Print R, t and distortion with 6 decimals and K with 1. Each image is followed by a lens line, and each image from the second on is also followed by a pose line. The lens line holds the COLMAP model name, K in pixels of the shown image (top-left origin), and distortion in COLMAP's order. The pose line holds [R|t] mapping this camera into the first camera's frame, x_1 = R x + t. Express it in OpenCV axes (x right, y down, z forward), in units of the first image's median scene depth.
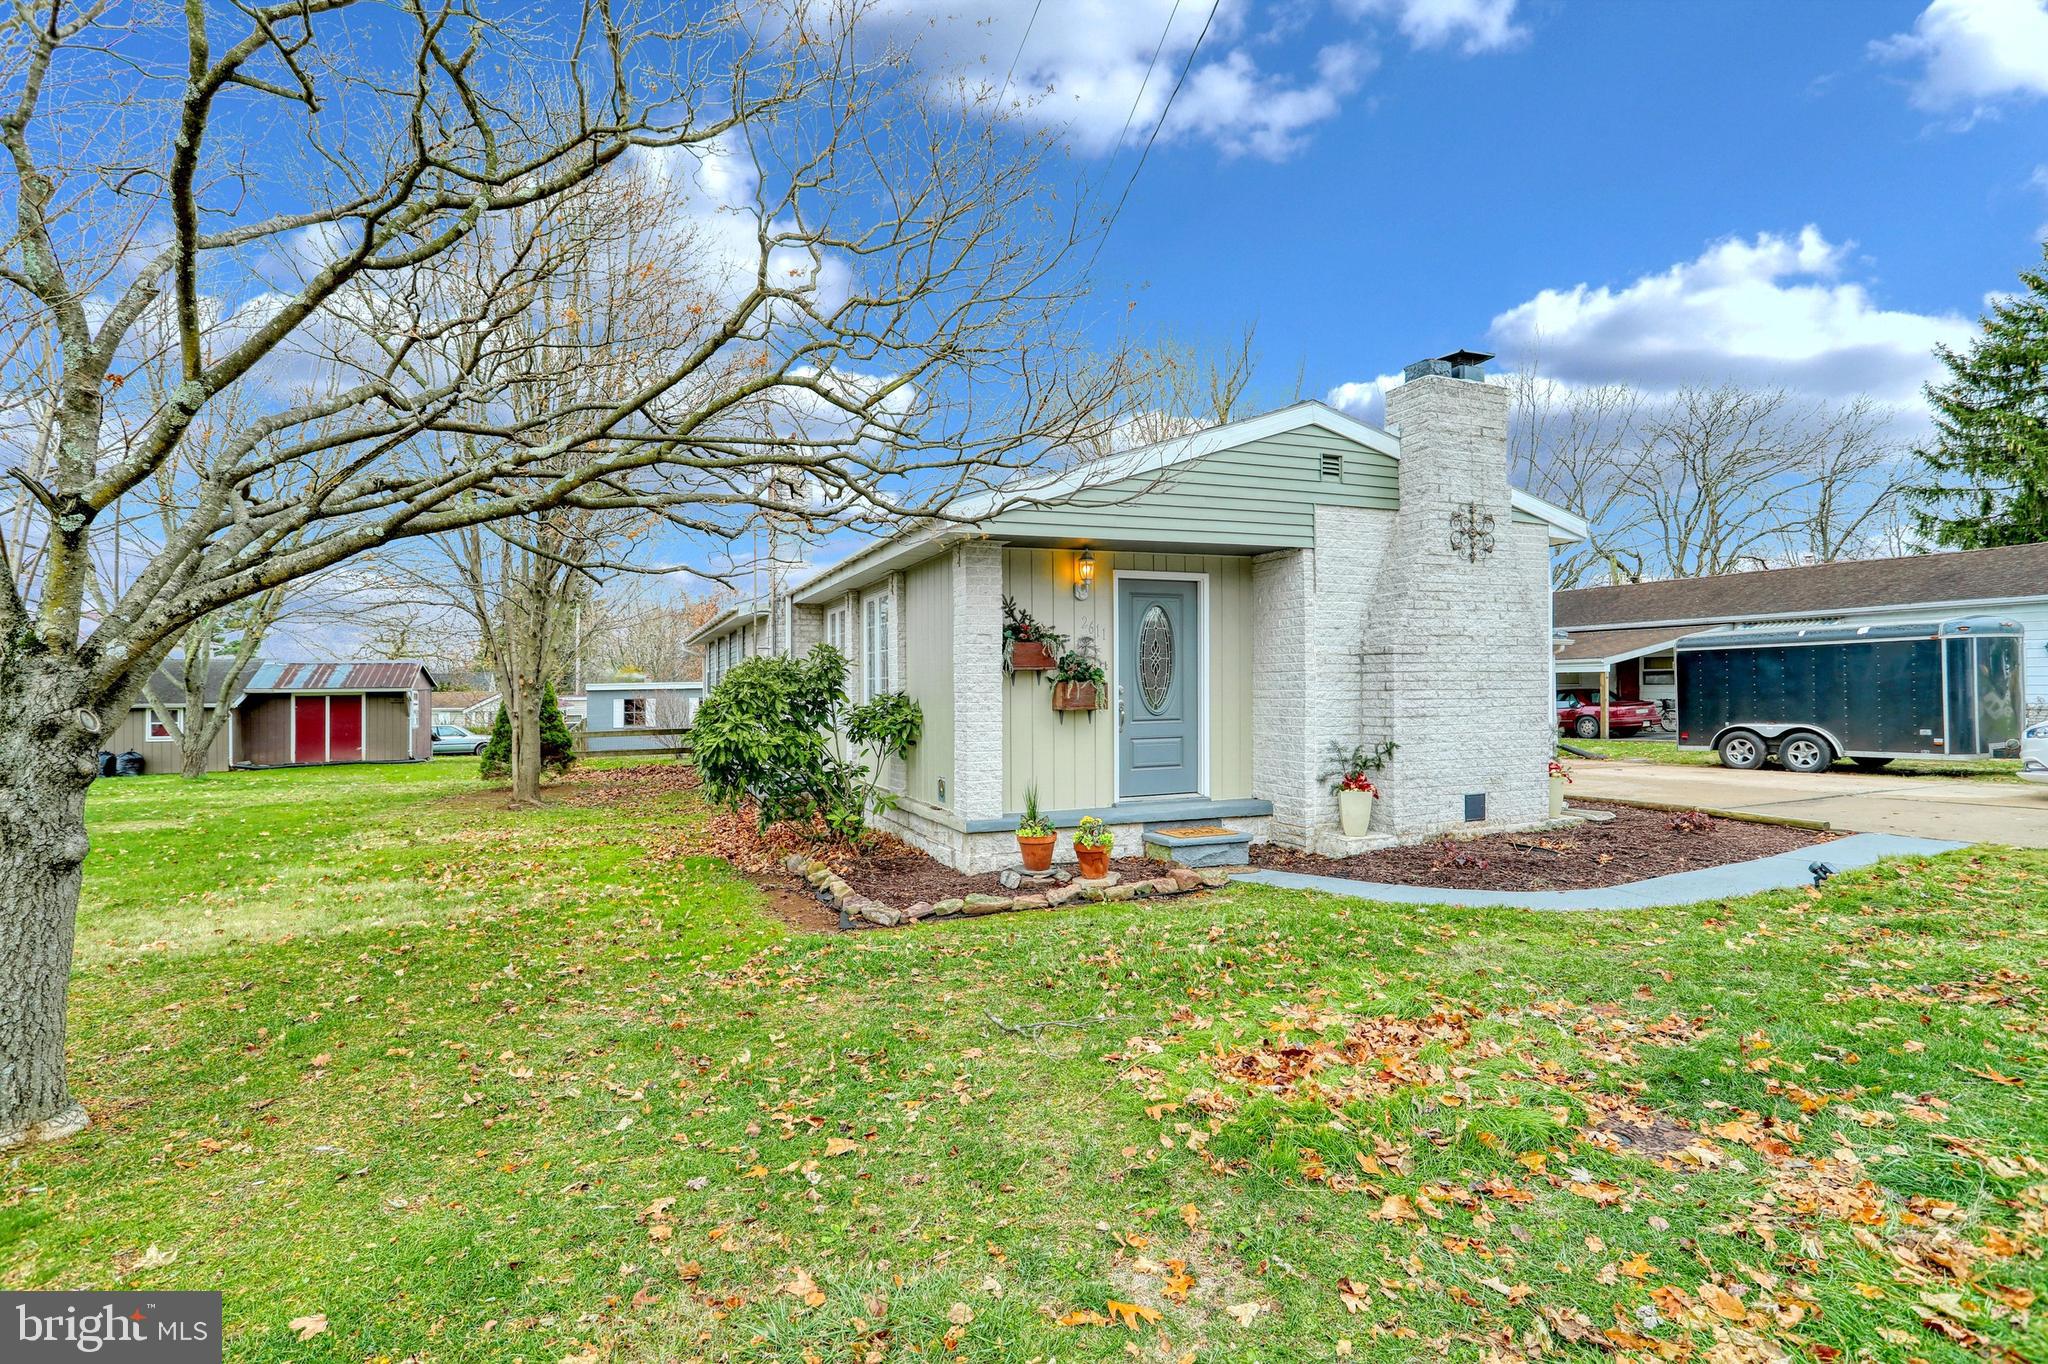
lens RADIAL K [[954.9, 0, 1019.6], [0, 954.9, 780.5], [0, 0, 1]] dist [-0.000350, 0.000025]
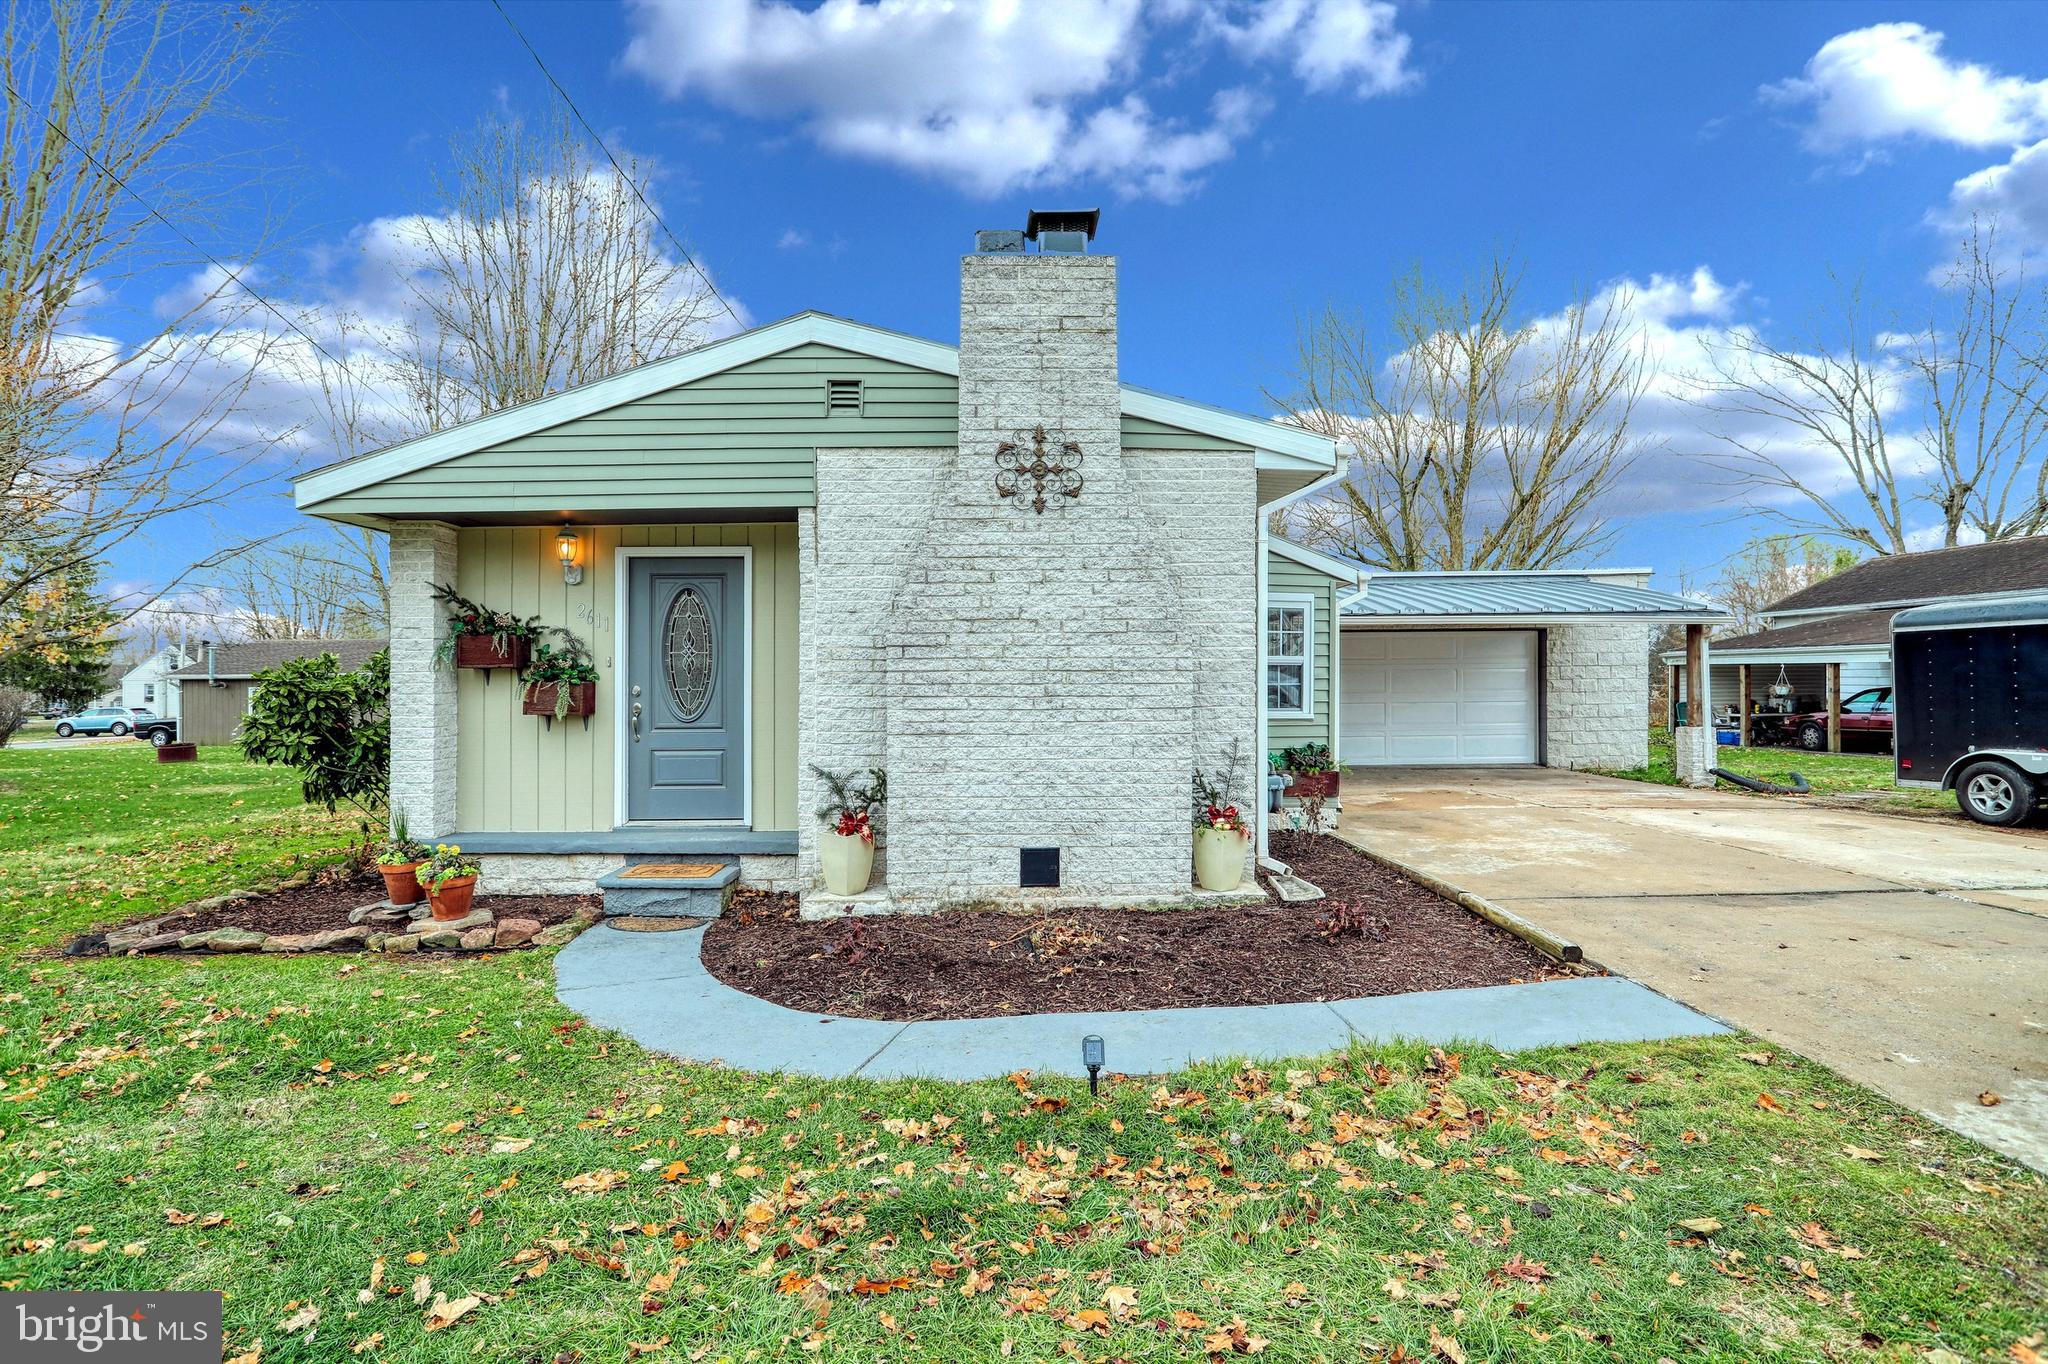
lens RADIAL K [[959.7, 0, 947.6], [0, 959.7, 753.6], [0, 0, 1]] dist [-0.003972, -0.000382]
pose [[0.926523, 0.036731, -0.374441, 0.688837], [-0.041453, 0.999130, -0.004562, -0.049139], [0.373948, 0.019749, 0.927239, 0.338926]]
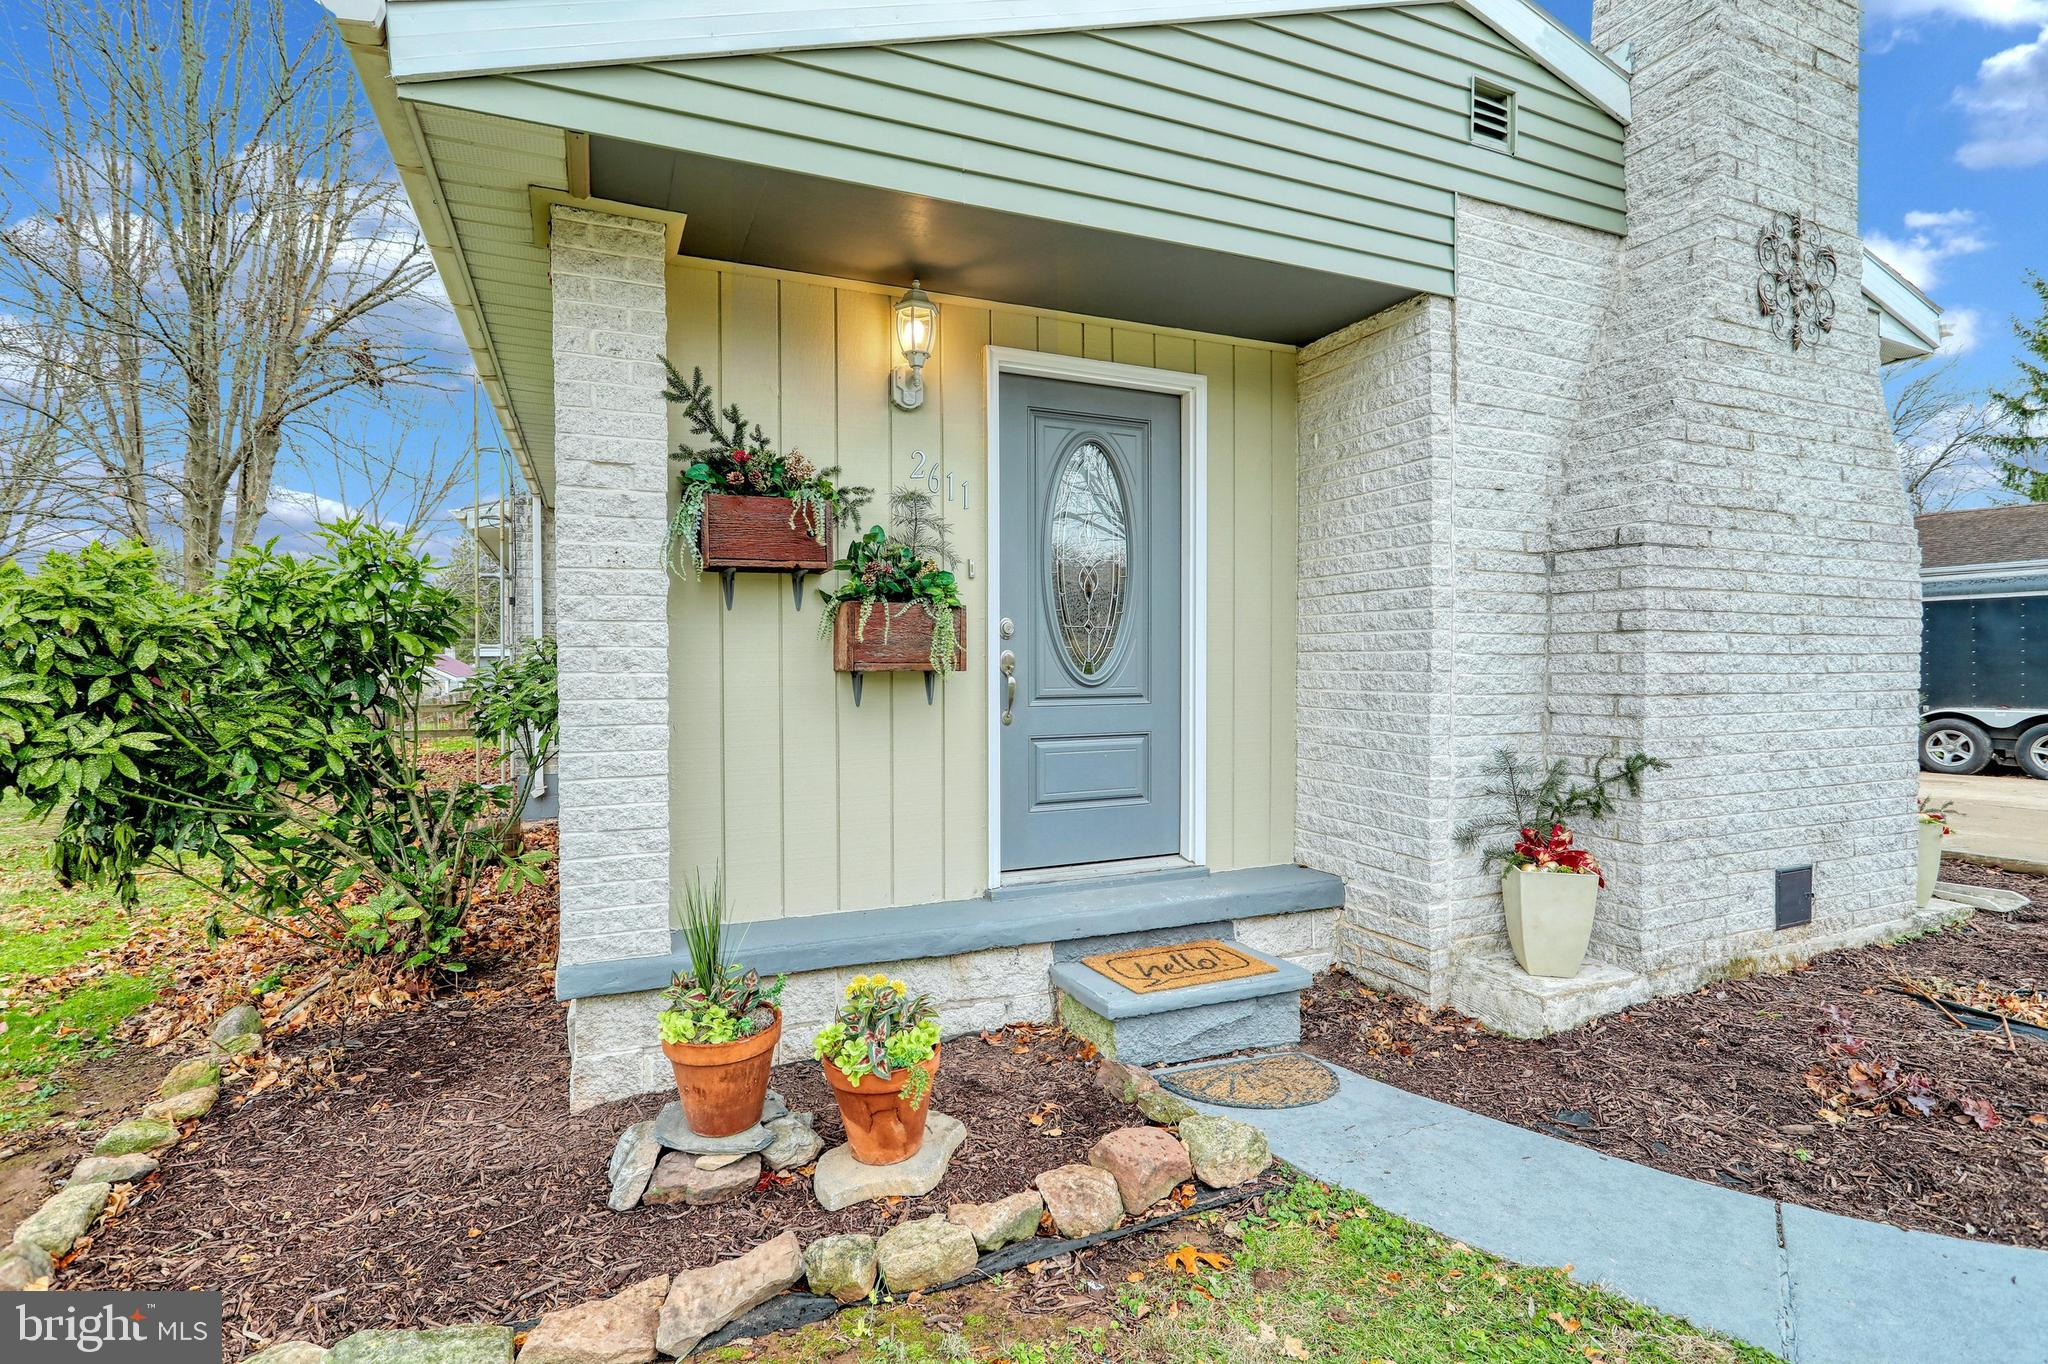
lens RADIAL K [[1004.8, 0, 1028.0], [0, 1004.8, 749.8], [0, 0, 1]] dist [-0.000002, 0.000699]
pose [[0.999232, 0.005881, 0.038747, 0.100733], [-0.005569, 0.999951, -0.008177, -0.036042], [-0.038793, 0.007955, 0.999216, 0.554329]]
